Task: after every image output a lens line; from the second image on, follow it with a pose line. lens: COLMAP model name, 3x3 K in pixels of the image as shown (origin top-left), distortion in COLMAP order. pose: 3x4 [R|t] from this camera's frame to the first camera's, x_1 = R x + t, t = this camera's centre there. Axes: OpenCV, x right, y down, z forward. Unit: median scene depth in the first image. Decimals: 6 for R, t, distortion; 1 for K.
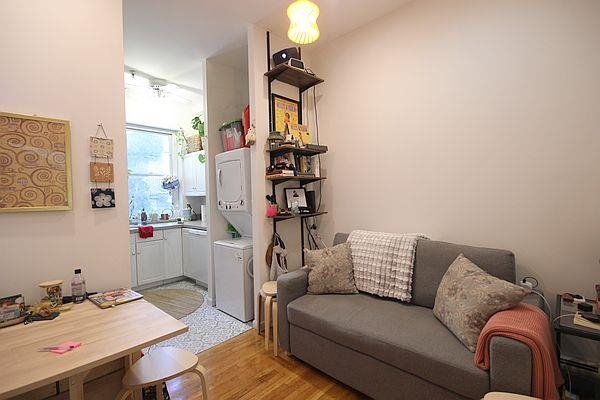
lens RADIAL K [[275.8, 0, 305.3], [0, 275.8, 199.1], [0, 0, 1]] dist [0.001738, -0.001454]
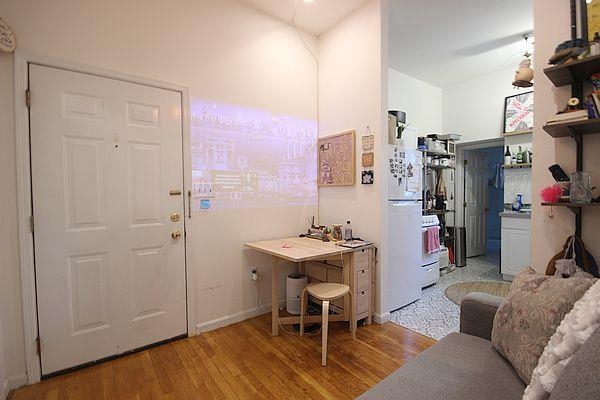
lens RADIAL K [[275.8, 0, 313.7], [0, 275.8, 199.8], [0, 0, 1]] dist [0.001738, -0.001454]
pose [[-0.155131, 0.049734, -0.986641, 0.322293], [-0.001078, 0.998723, 0.050512, 0.017909], [0.987893, 0.008899, -0.154879, 0.408937]]
